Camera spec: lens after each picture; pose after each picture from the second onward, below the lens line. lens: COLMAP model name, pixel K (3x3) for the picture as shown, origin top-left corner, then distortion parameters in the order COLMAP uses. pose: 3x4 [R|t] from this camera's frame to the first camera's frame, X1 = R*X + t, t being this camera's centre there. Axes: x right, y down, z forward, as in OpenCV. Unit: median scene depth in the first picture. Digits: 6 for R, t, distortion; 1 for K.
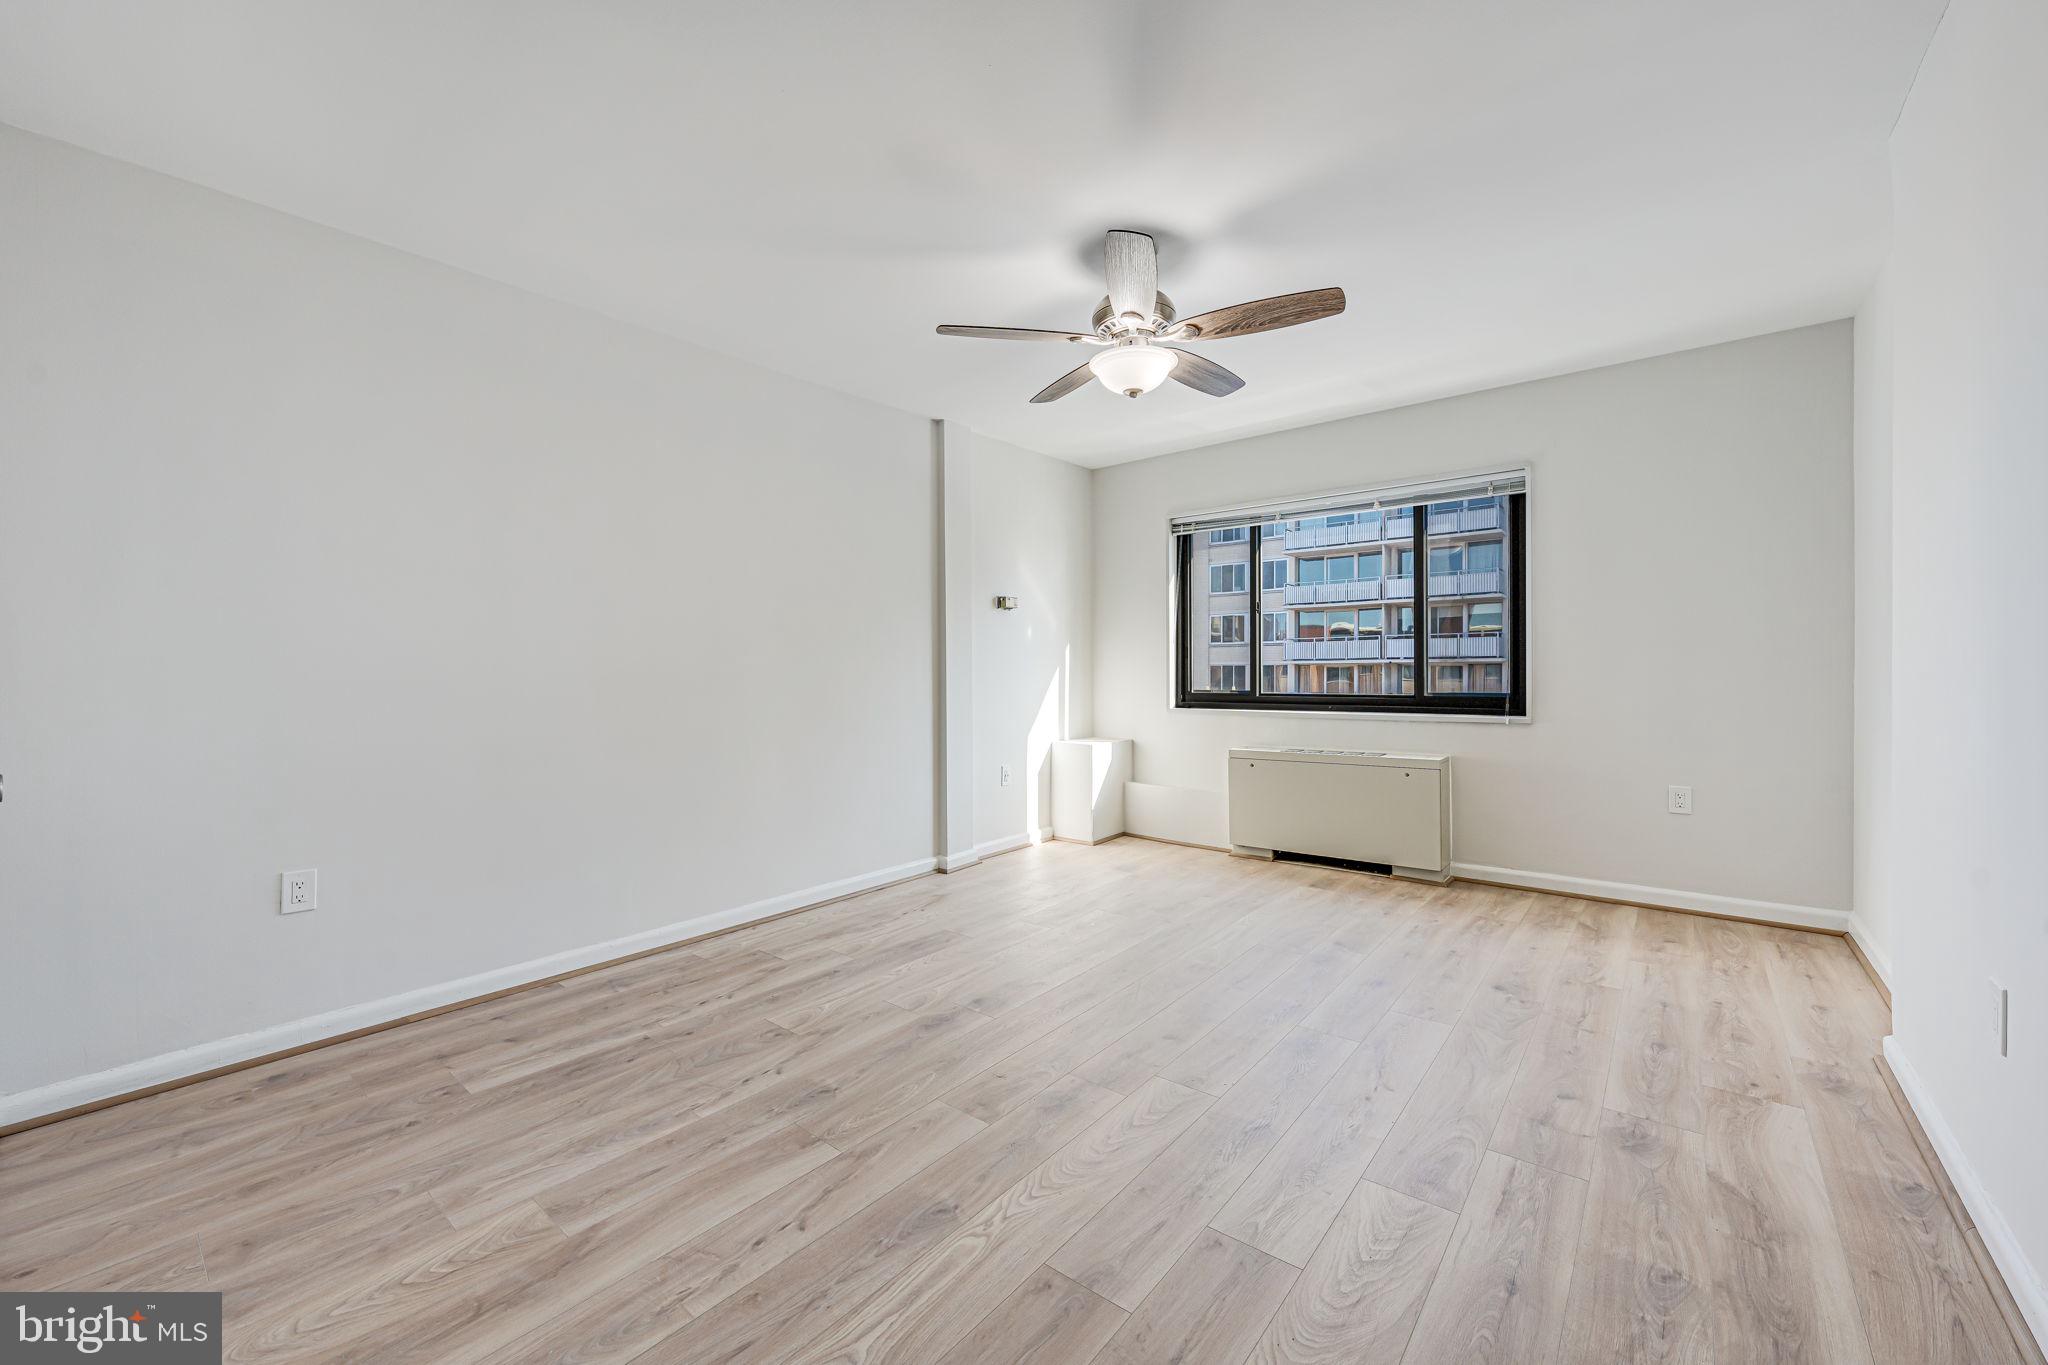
lens RADIAL K [[797.7, 0, 1022.6], [0, 797.7, 678.4], [0, 0, 1]] dist [-0.000550, -0.000036]
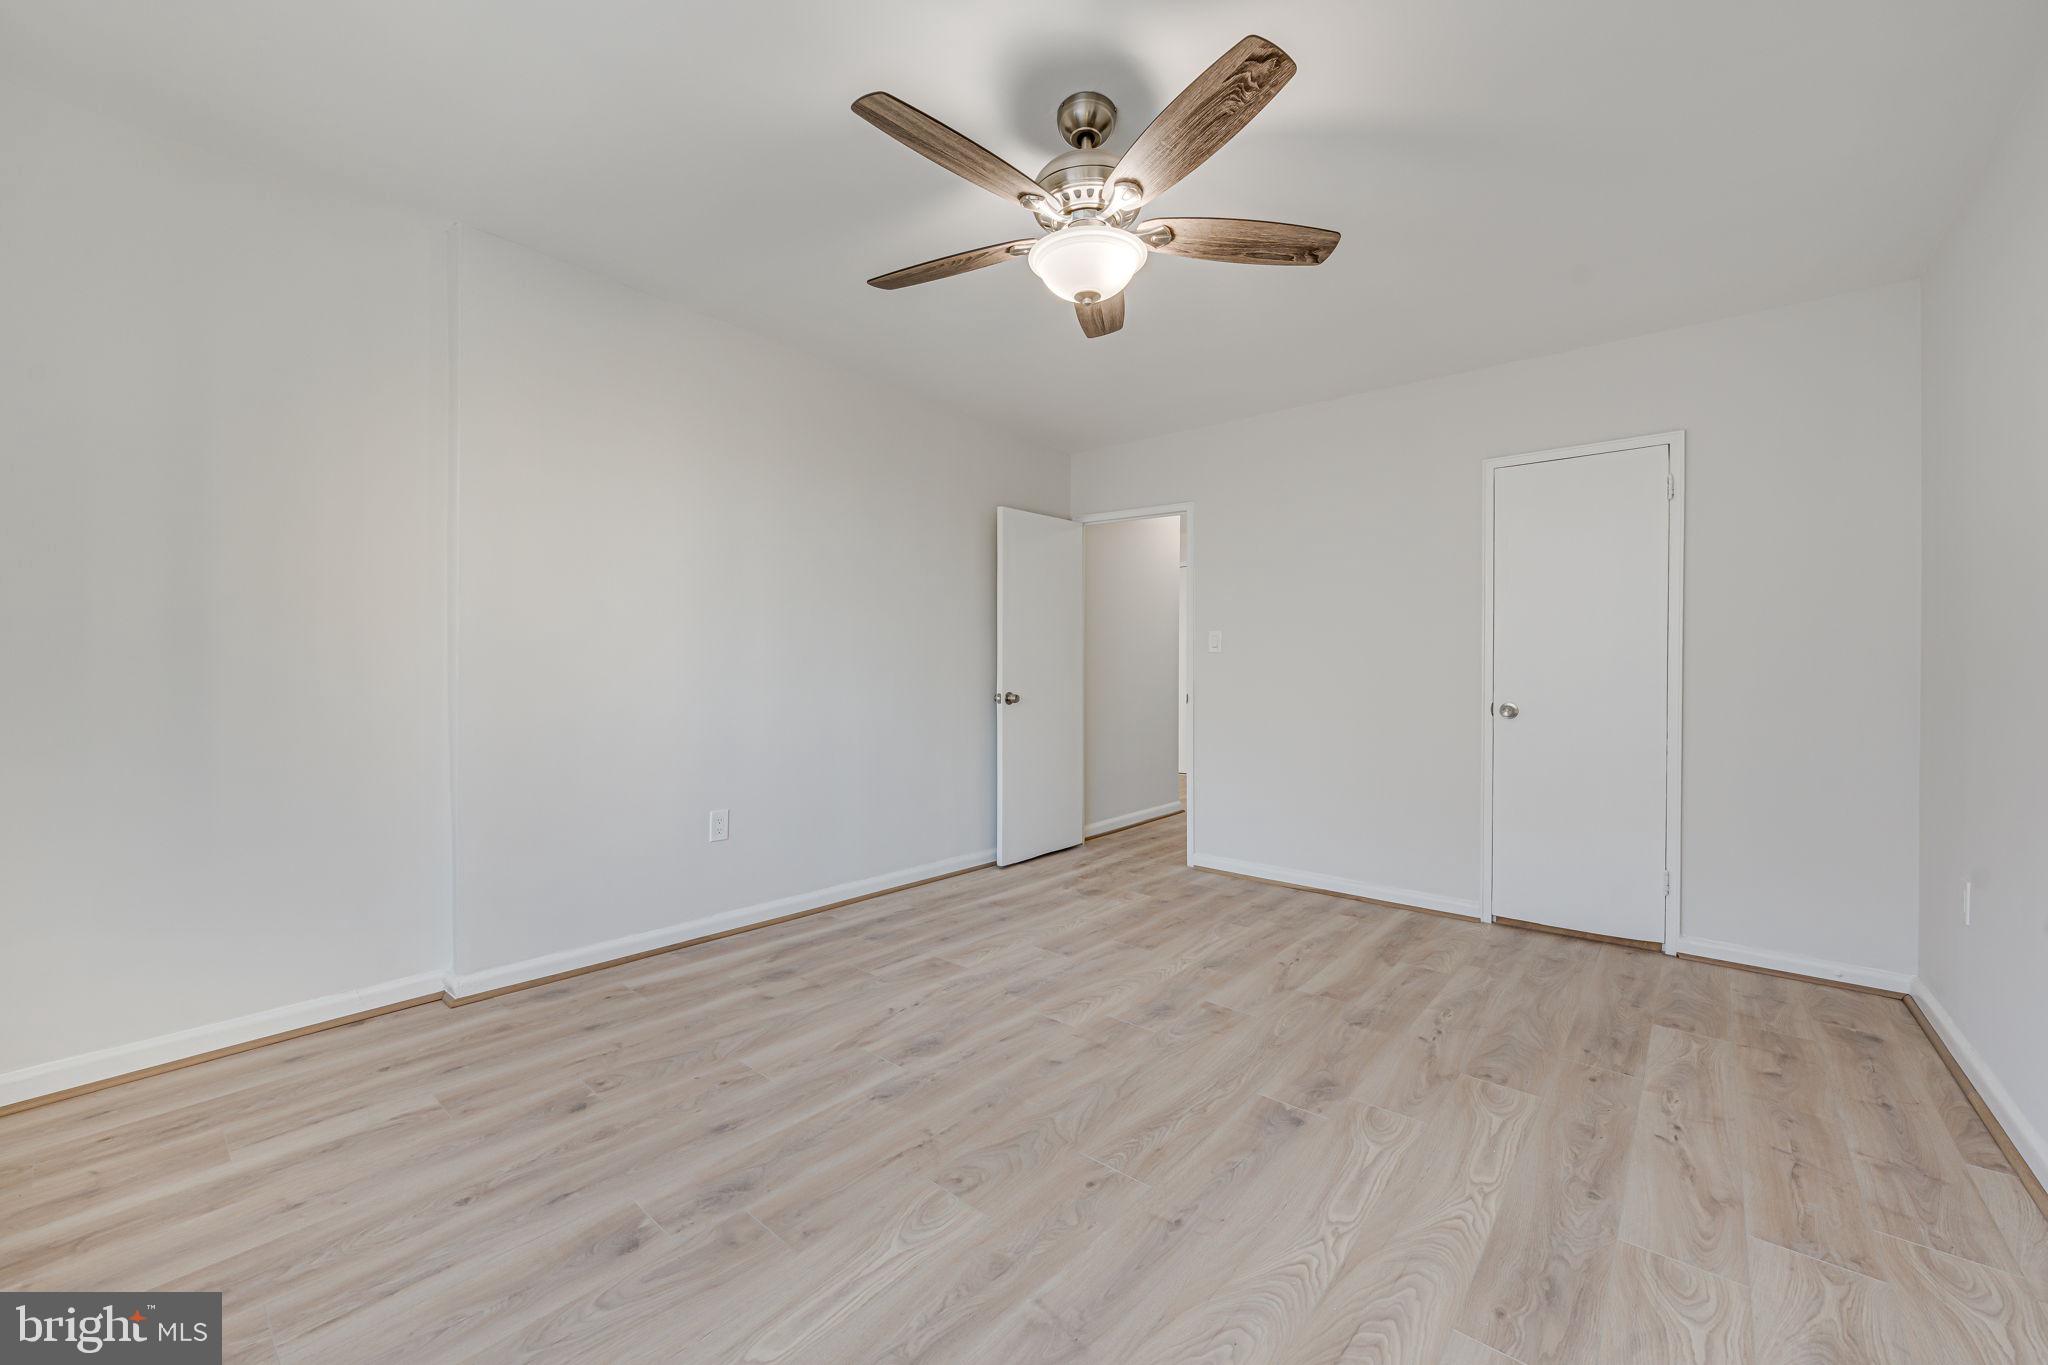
lens RADIAL K [[800.5, 0, 1021.6], [0, 800.5, 677.8], [0, 0, 1]] dist [-0.001646, -0.000225]
pose [[-0.999829, -0.000378, 0.018483, 0.170051], [-0.000047, 0.999839, 0.017936, -0.014652], [-0.018487, 0.017932, -0.999668, 1.604621]]
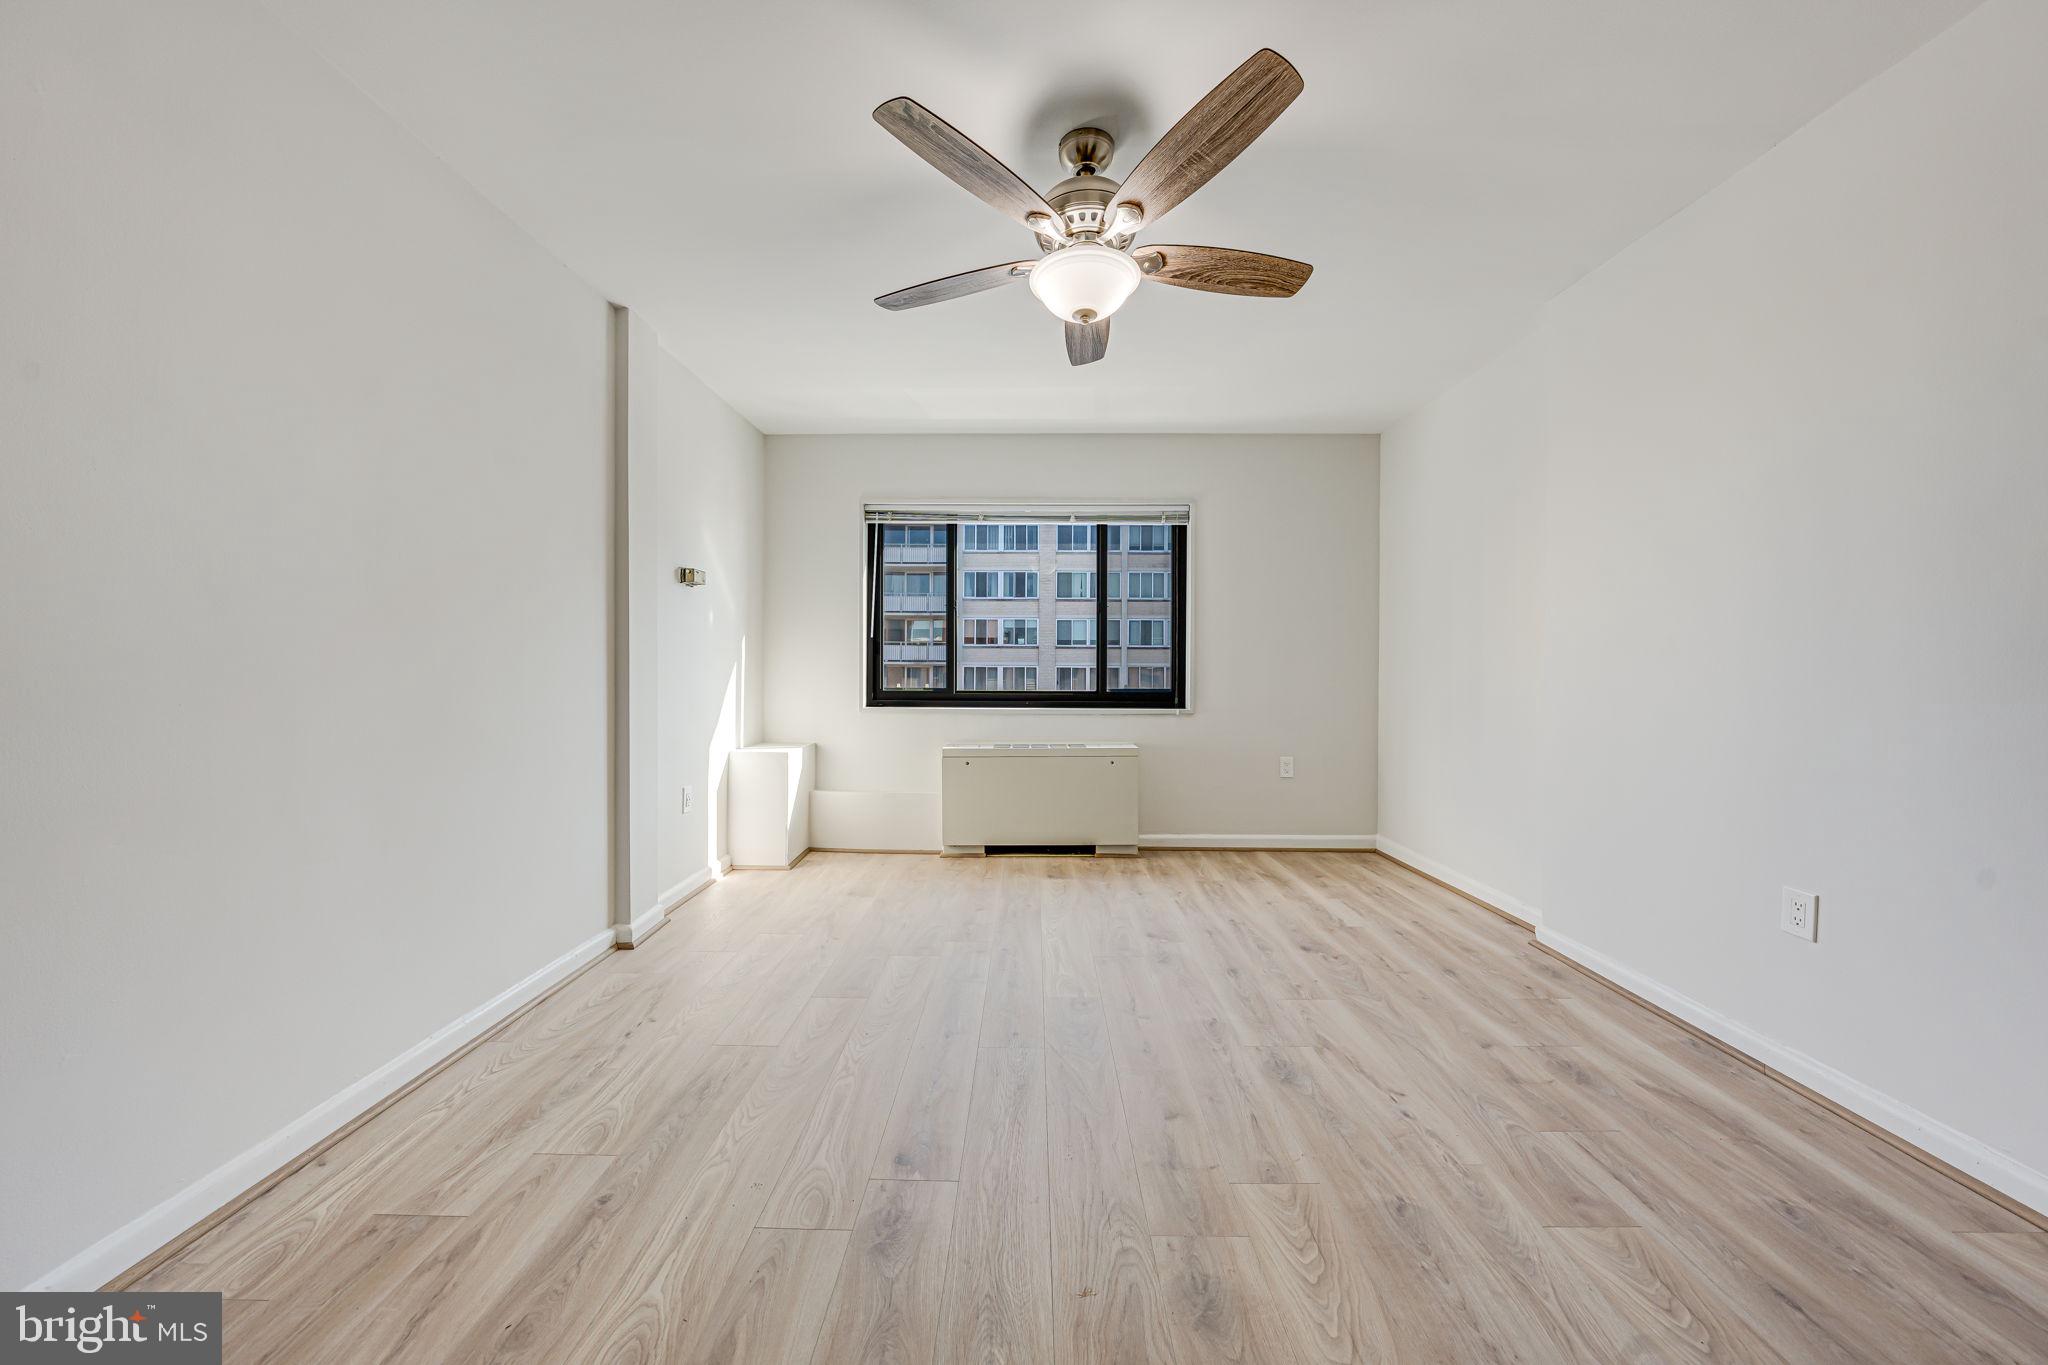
lens RADIAL K [[692.0, 0, 1021.5], [0, 692.0, 678.4], [0, 0, 1]] dist [-0.004053, 0.000334]
pose [[0.781505, 0.002450, 0.623894, -0.312577], [-0.003336, 0.999994, 0.000251, 0.004314], [-0.623890, -0.002277, 0.781509, 0.453747]]
